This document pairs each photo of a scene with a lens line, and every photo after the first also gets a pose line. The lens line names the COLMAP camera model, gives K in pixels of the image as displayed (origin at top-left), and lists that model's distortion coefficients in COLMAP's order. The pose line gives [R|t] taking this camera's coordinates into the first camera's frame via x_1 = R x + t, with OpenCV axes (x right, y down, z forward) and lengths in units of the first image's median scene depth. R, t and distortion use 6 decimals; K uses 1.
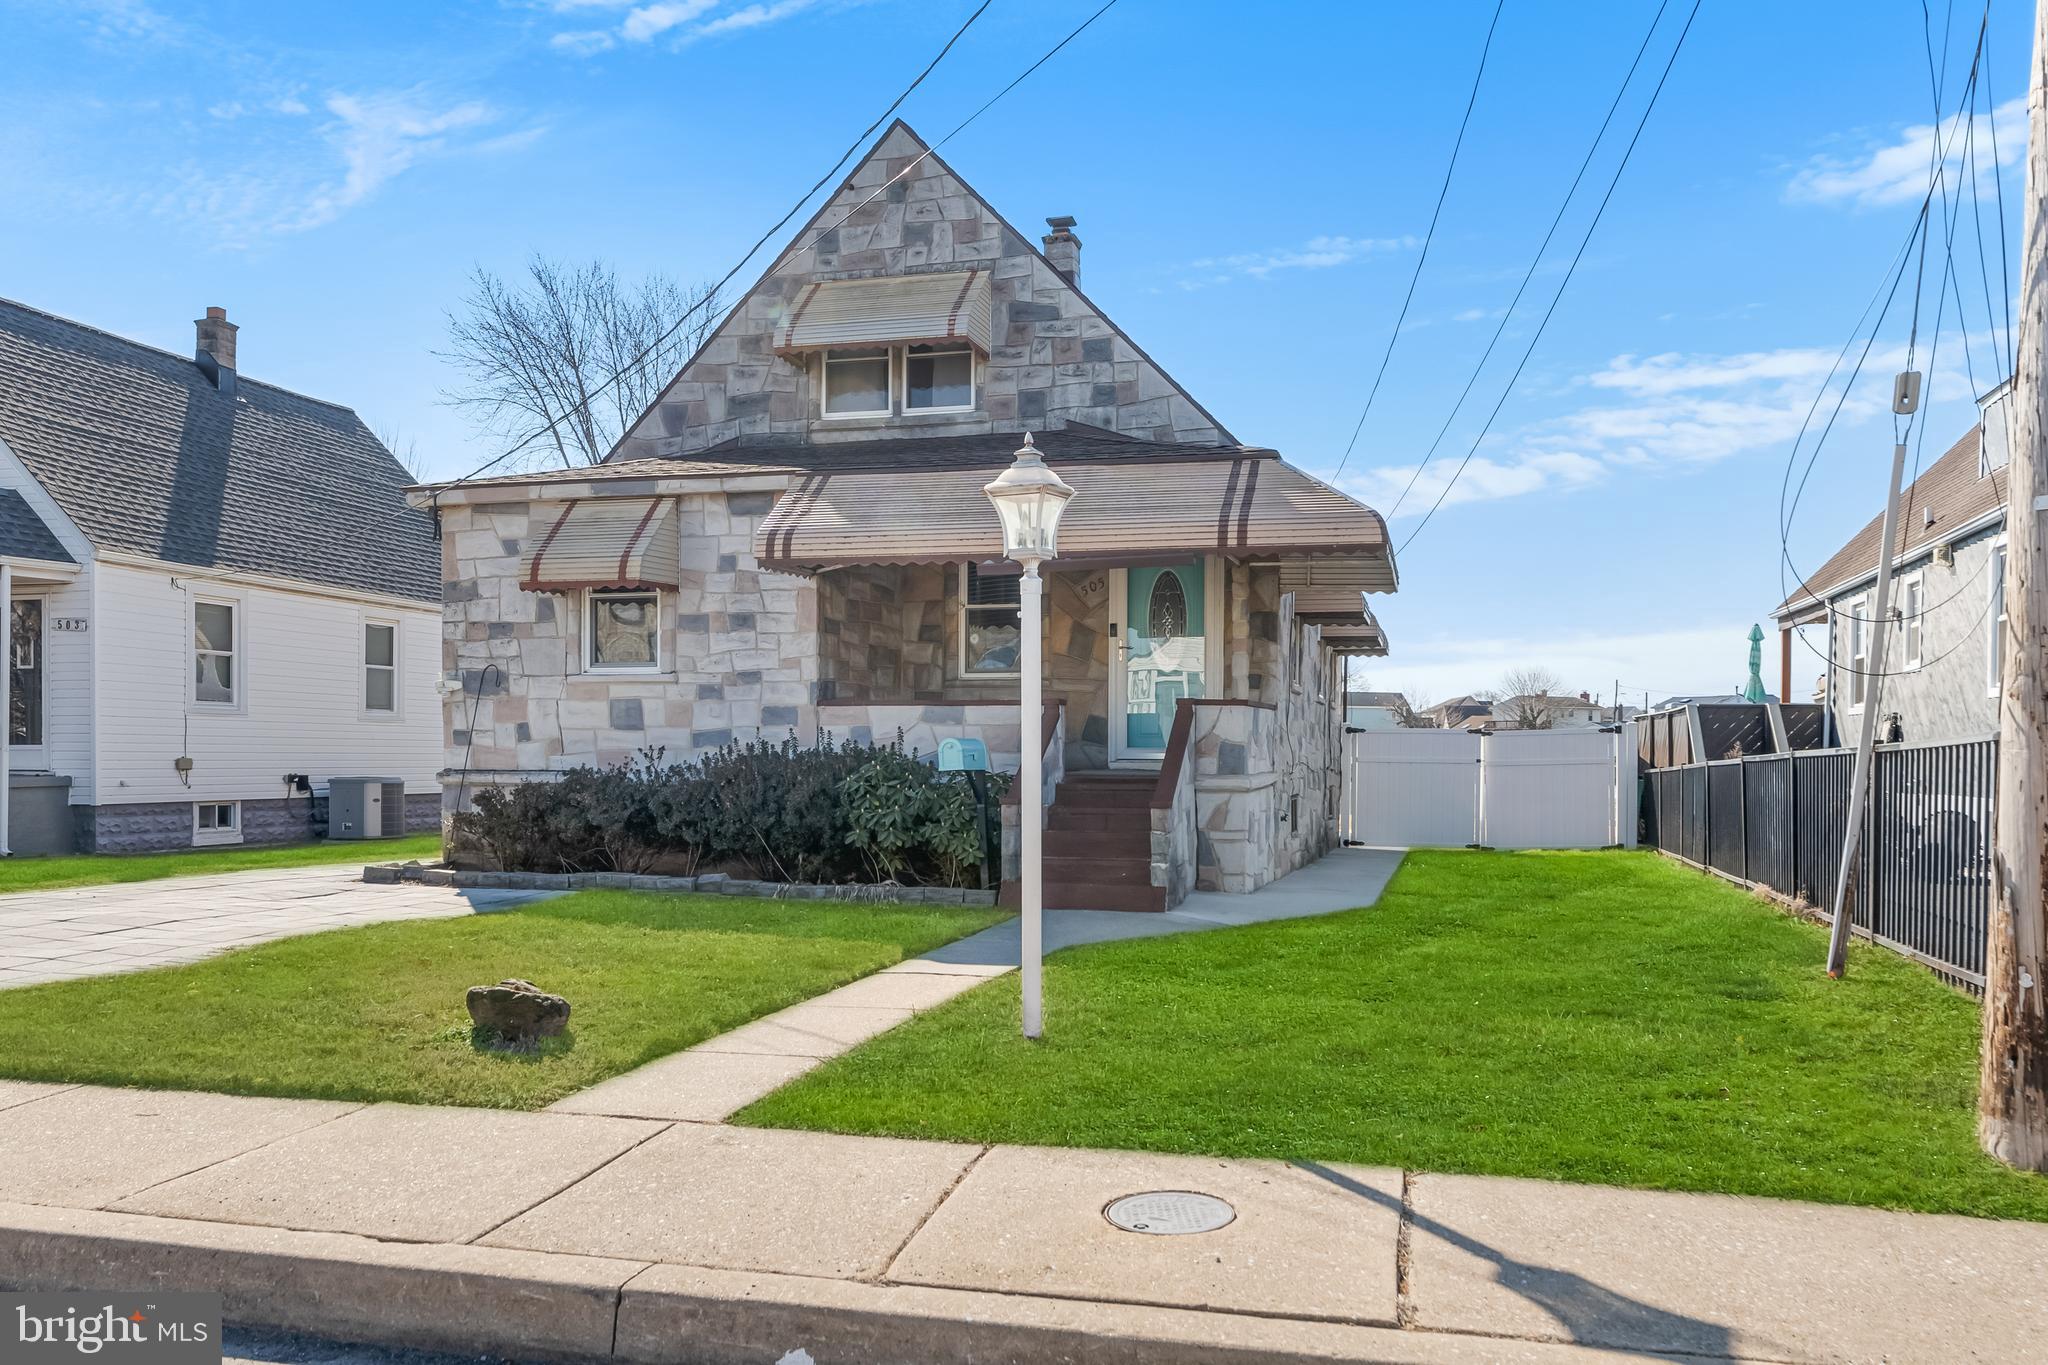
lens RADIAL K [[1467.7, 0, 1018.9], [0, 1467.7, 729.7], [0, 0, 1]] dist [-0.002675, 0.000342]
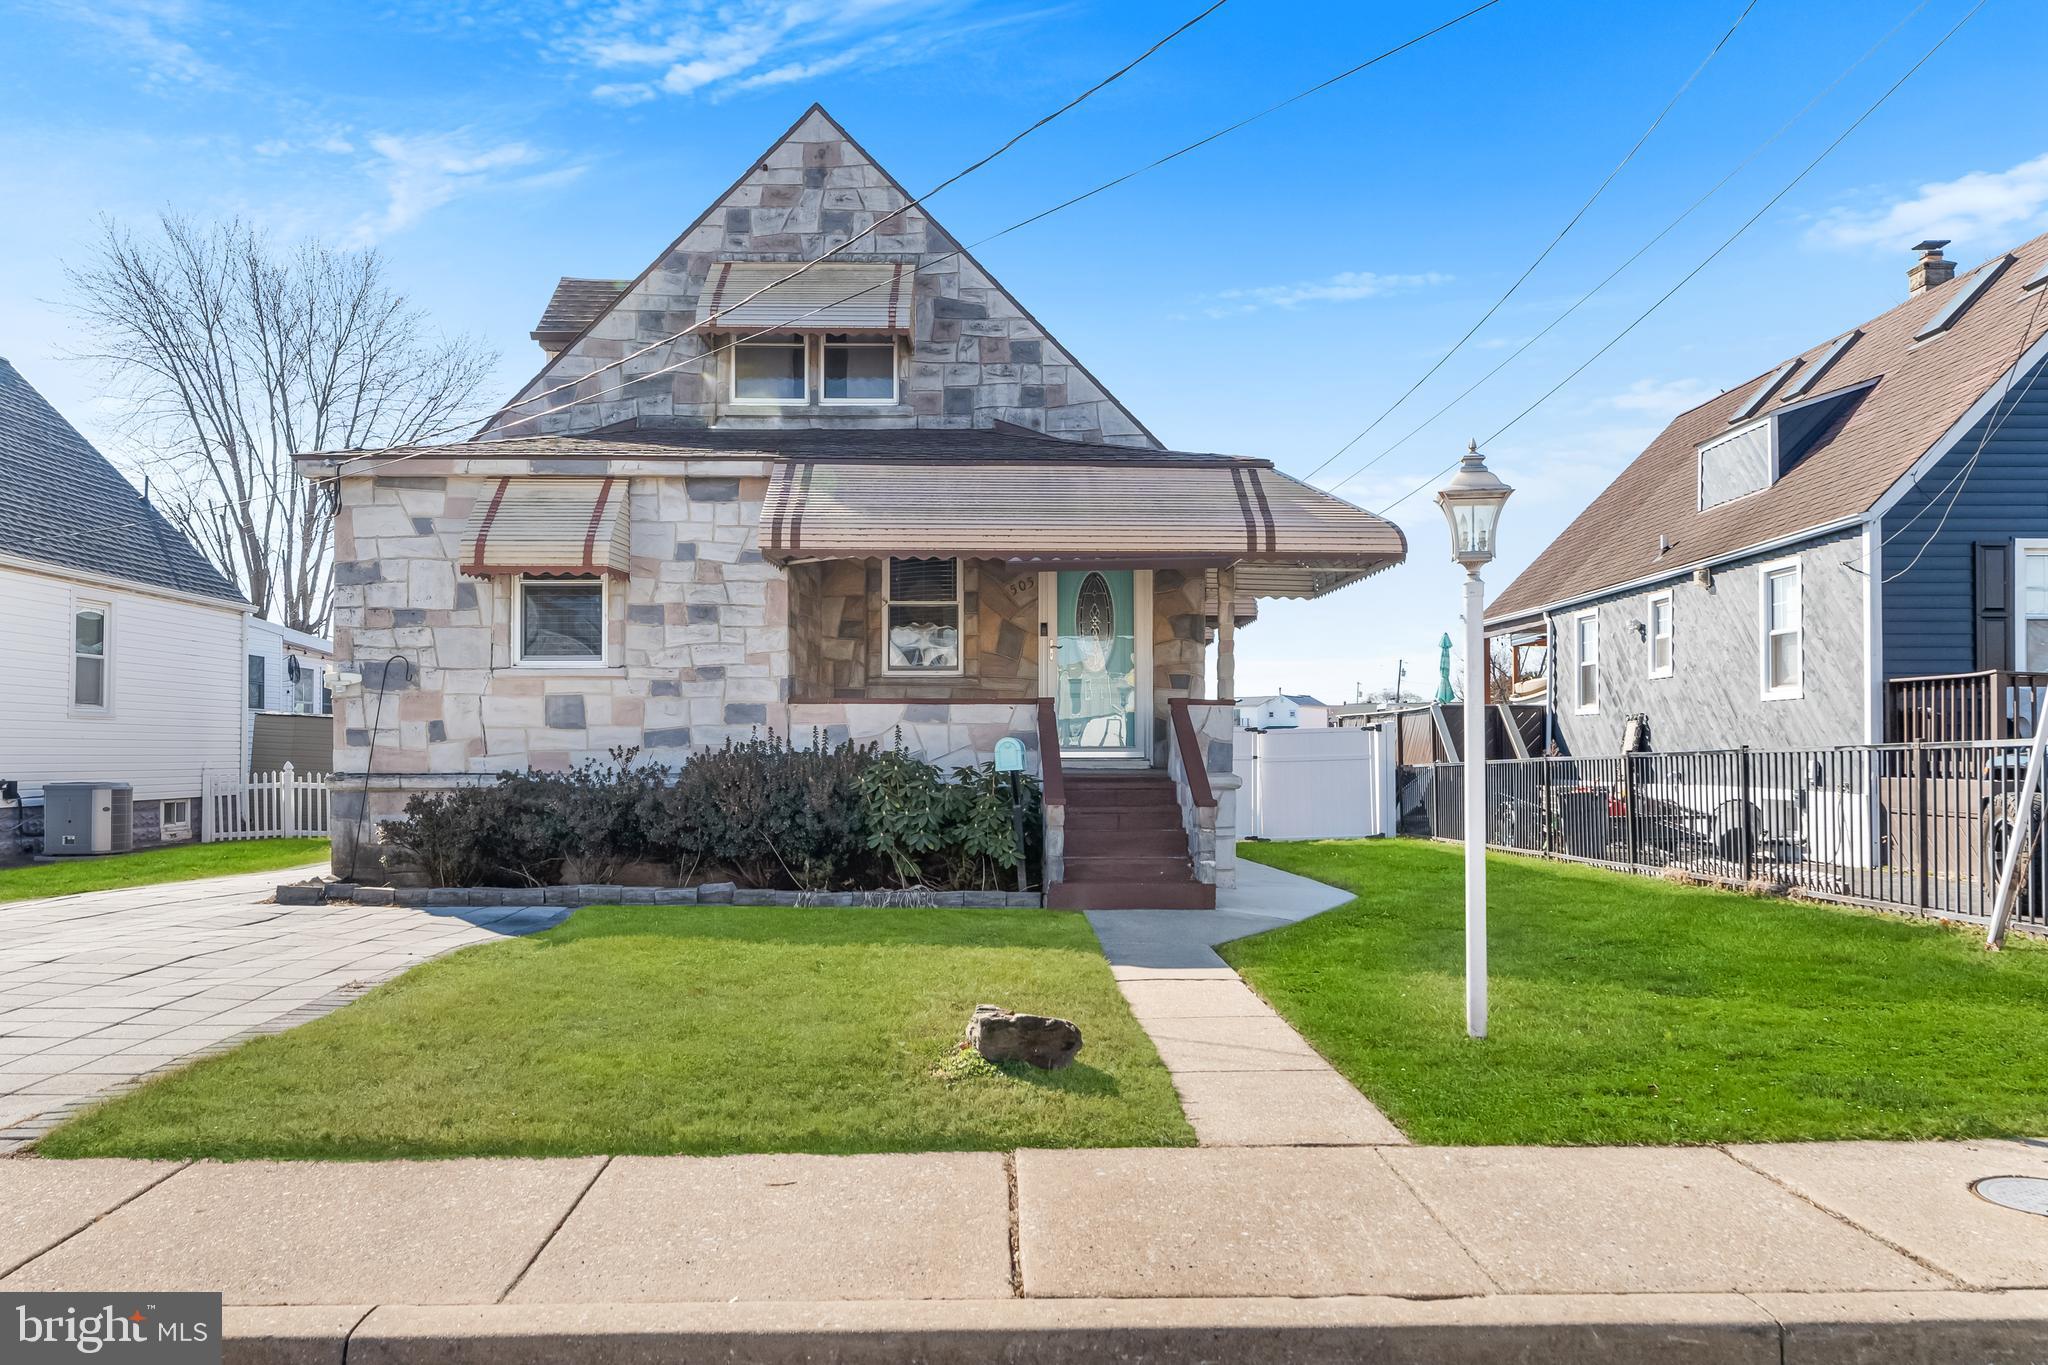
lens RADIAL K [[1453.9, 0, 1024.0], [0, 1453.9, 682.5], [0, 0, 1]] dist [0.001795, -0.002055]
pose [[0.966905, 0.008426, 0.254996, -0.217149], [-0.000551, 0.999521, -0.030938, -0.000774], [-0.255134, 0.029774, 0.966447, 0.044733]]
